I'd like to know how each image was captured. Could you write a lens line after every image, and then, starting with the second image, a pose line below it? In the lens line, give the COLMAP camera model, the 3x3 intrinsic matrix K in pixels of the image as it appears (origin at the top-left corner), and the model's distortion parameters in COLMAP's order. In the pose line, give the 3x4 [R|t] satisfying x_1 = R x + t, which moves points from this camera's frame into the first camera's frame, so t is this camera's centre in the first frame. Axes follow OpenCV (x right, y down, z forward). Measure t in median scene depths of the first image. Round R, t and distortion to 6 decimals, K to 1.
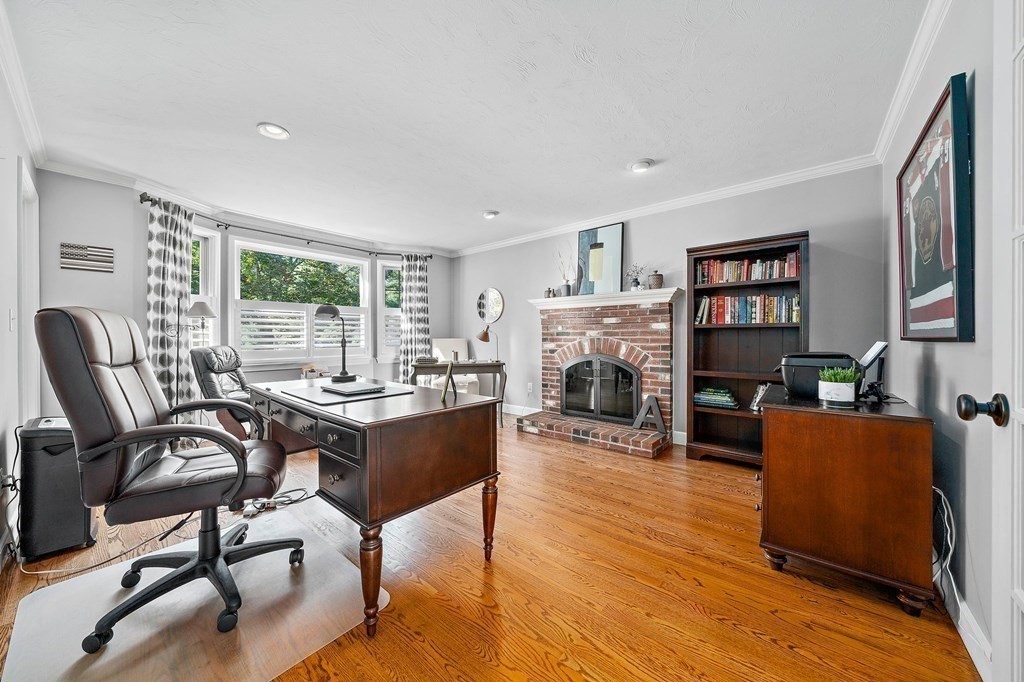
lens RADIAL K [[352.1, 0, 505.5], [0, 352.1, 341.9], [0, 0, 1]] dist [-0.009716, 0.000040]
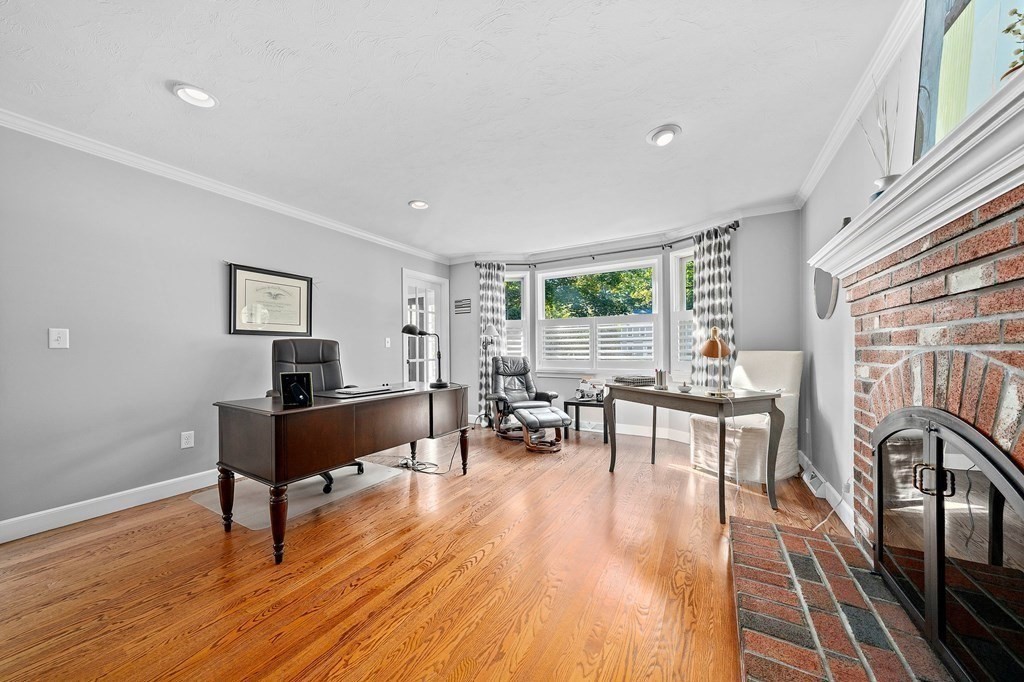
lens RADIAL K [[353.7, 0, 511.7], [0, 353.7, 354.4], [0, 0, 1]] dist [-0.007662, 0.000071]
pose [[0.183951, 0.013002, -0.982849, 0.485107], [-0.008217, 0.999898, 0.011689, -0.009626], [0.982901, 0.005926, 0.184039, 0.655890]]
